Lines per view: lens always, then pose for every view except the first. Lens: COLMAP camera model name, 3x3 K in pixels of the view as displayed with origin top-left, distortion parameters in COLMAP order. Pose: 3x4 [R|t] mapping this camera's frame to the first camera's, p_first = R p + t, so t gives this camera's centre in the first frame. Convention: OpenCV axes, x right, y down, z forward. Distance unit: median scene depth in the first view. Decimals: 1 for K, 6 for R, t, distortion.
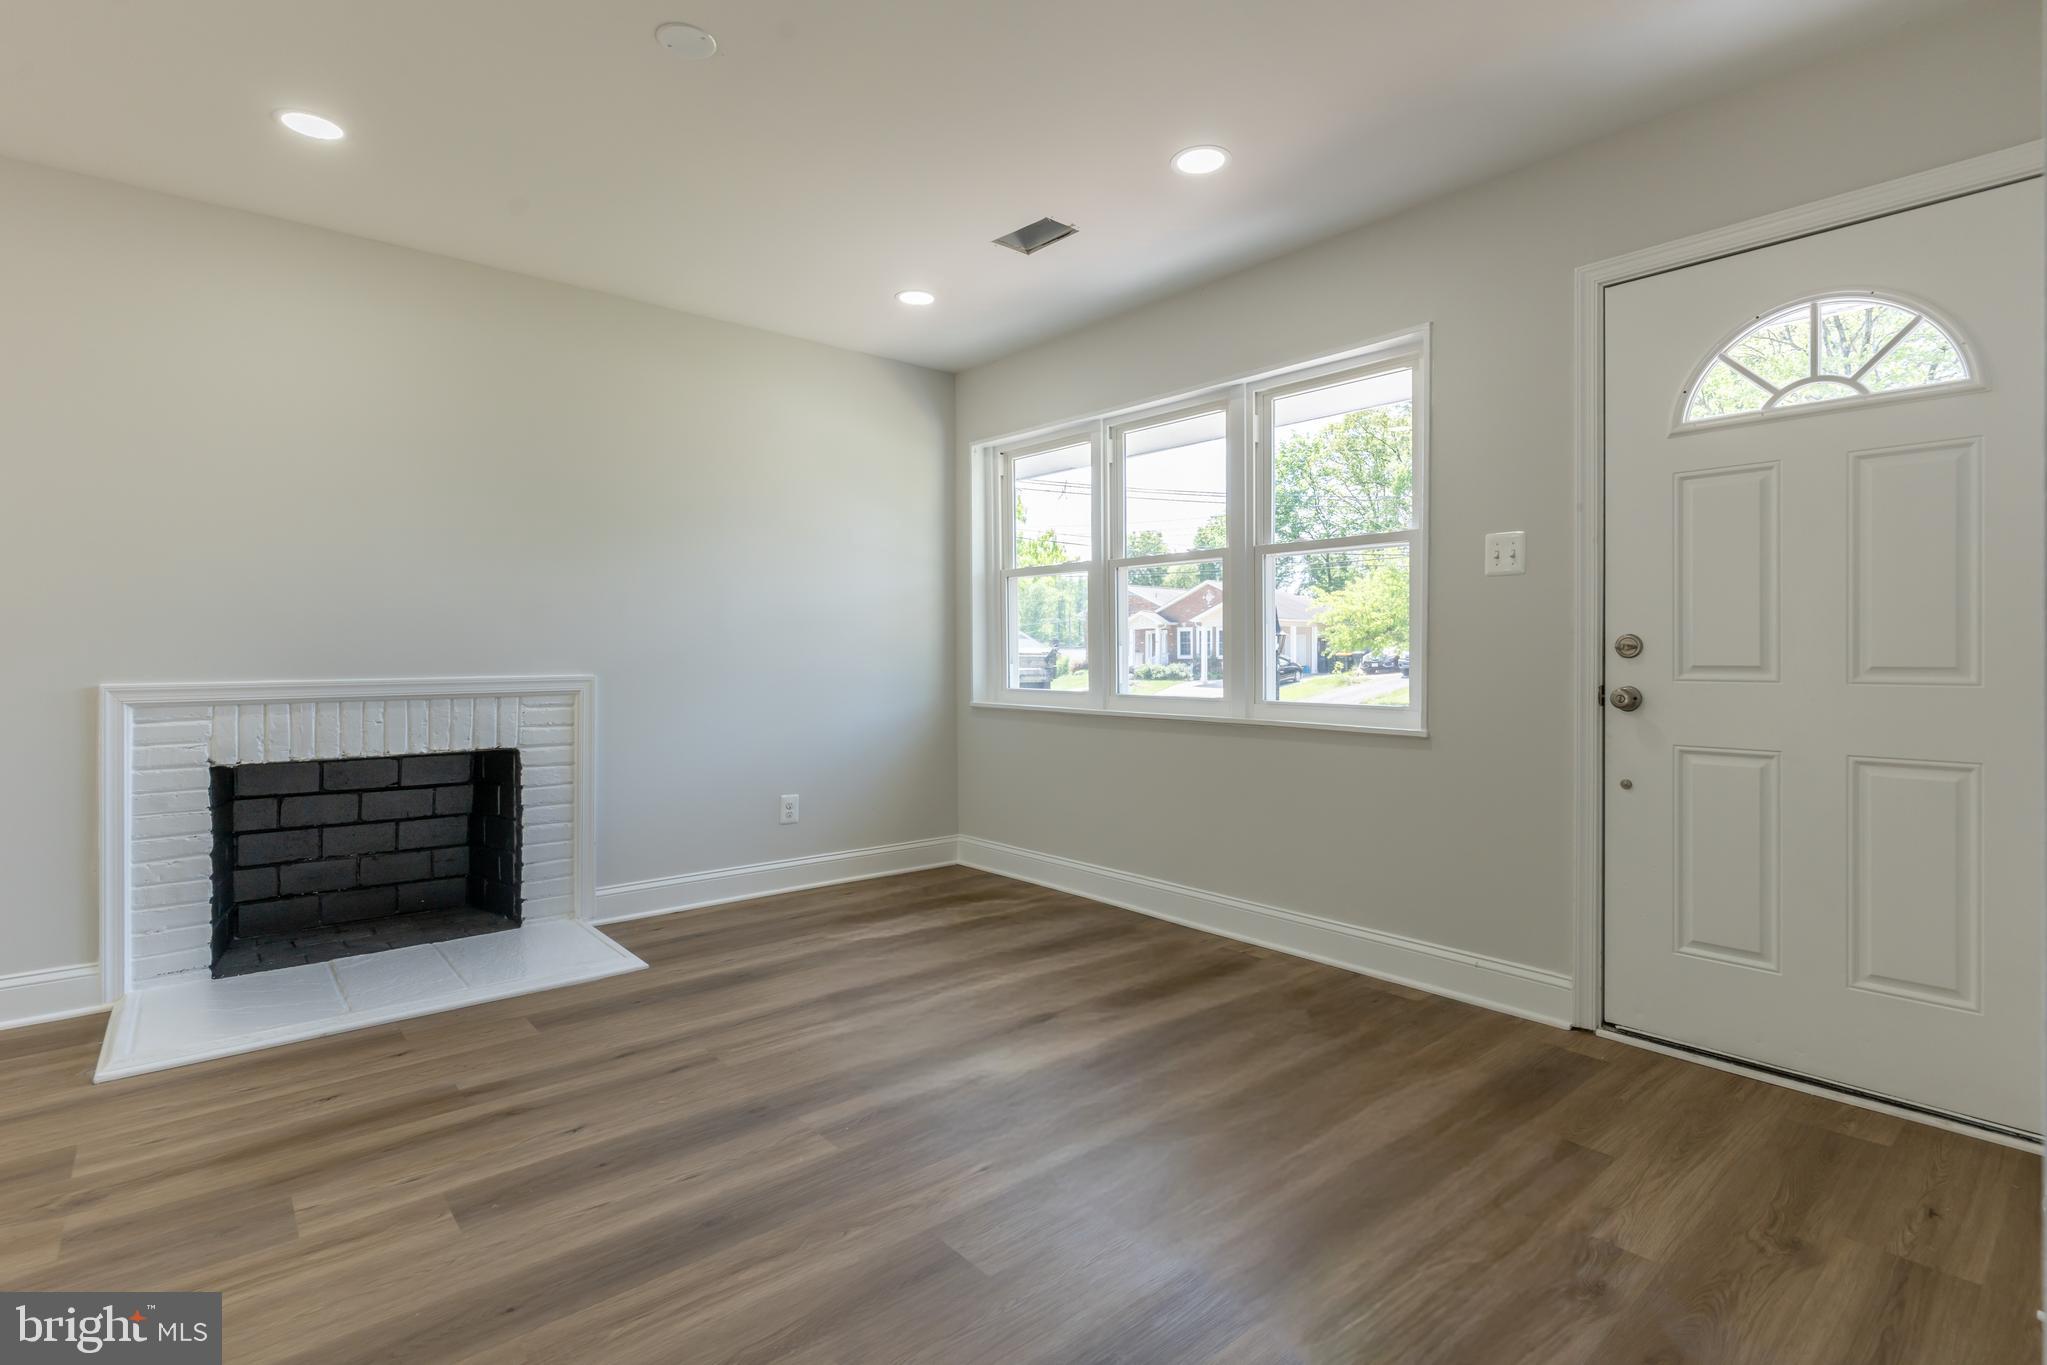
lens RADIAL K [[988.4, 0, 1025.7], [0, 988.4, 665.6], [0, 0, 1]] dist [-0.000804, -0.000474]
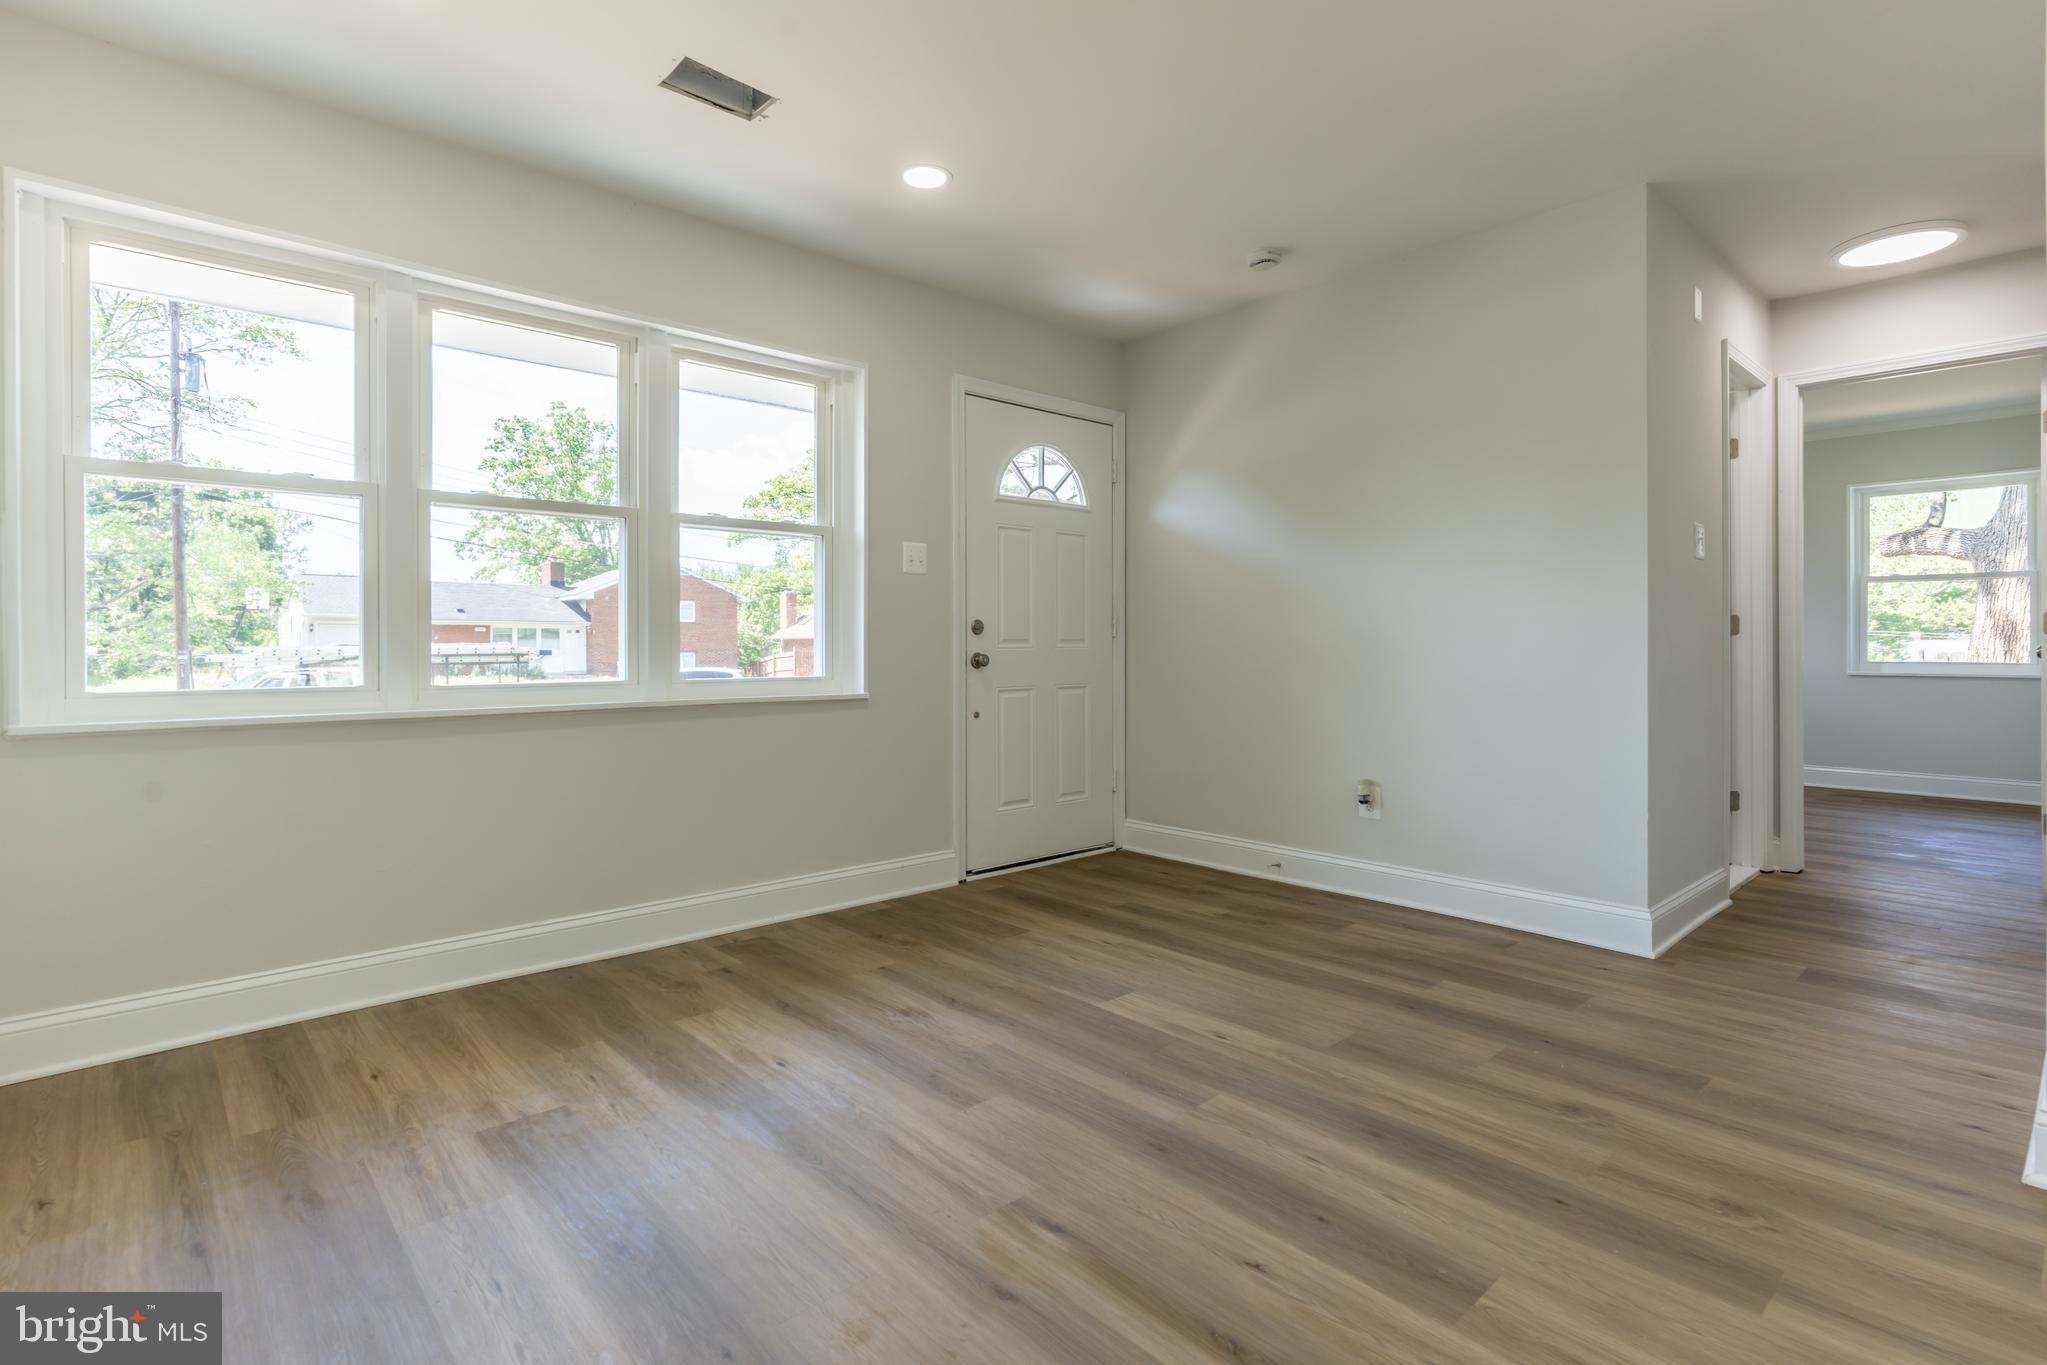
lens RADIAL K [[982.8, 0, 1021.4], [0, 982.8, 656.5], [0, 0, 1]] dist [-0.001109, 0.000032]
pose [[-0.031807, -0.010820, 0.999435, -1.046725], [0.015796, 0.999811, 0.011327, 0.010647], [-0.999369, 0.016148, -0.031630, 1.065739]]
